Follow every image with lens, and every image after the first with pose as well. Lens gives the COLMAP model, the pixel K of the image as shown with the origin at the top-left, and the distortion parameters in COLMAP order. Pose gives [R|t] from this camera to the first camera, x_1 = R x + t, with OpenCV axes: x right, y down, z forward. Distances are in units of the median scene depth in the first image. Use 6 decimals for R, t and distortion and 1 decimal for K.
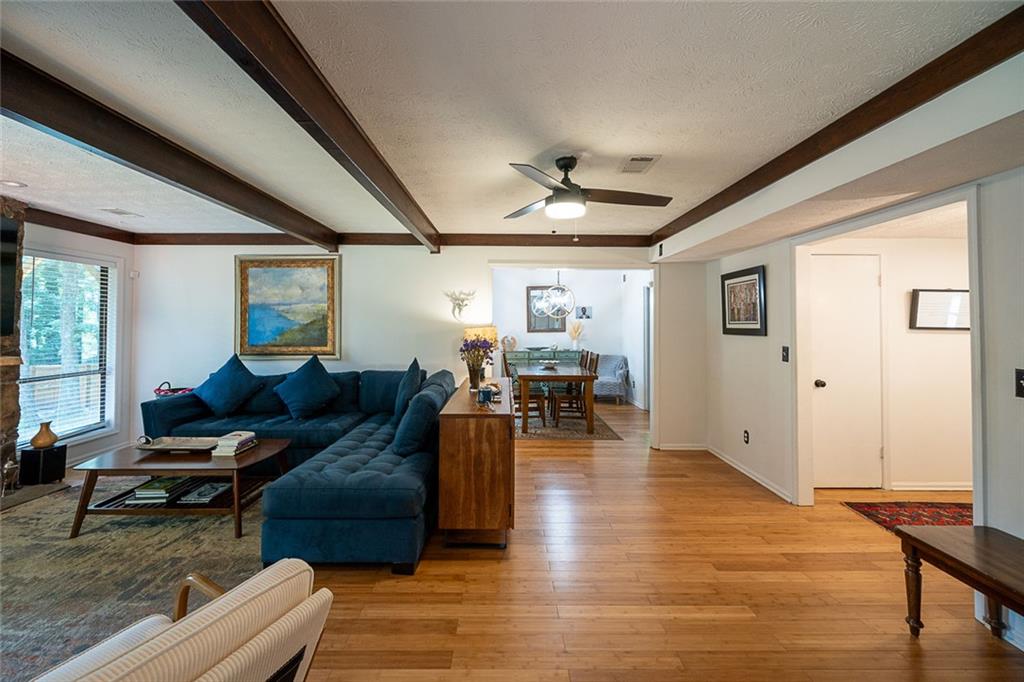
lens RADIAL K [[412.1, 0, 514.9], [0, 412.1, 317.1], [0, 0, 1]] dist [-0.002670, 0.000202]
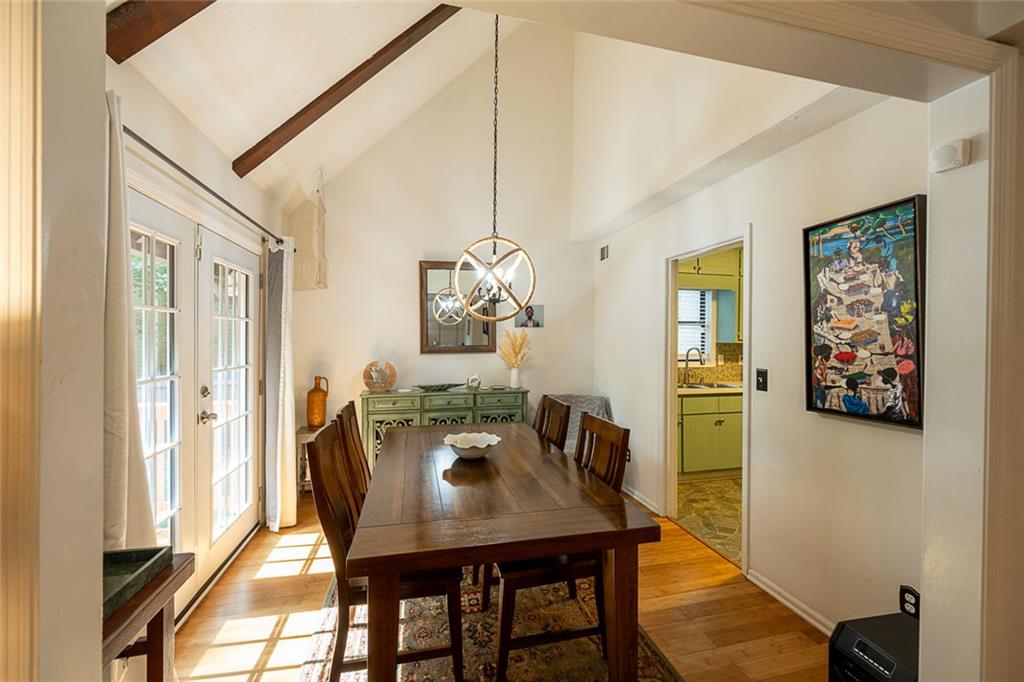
lens RADIAL K [[412.1, 0, 511.2], [0, 412.1, 339.6], [0, 0, 1]] dist [-0.002670, 0.000202]
pose [[0.975525, 0.007428, 0.219761, 0.028035], [-0.010155, 0.999885, 0.011280, 0.013178], [-0.219652, -0.013236, 0.975489, 0.488054]]
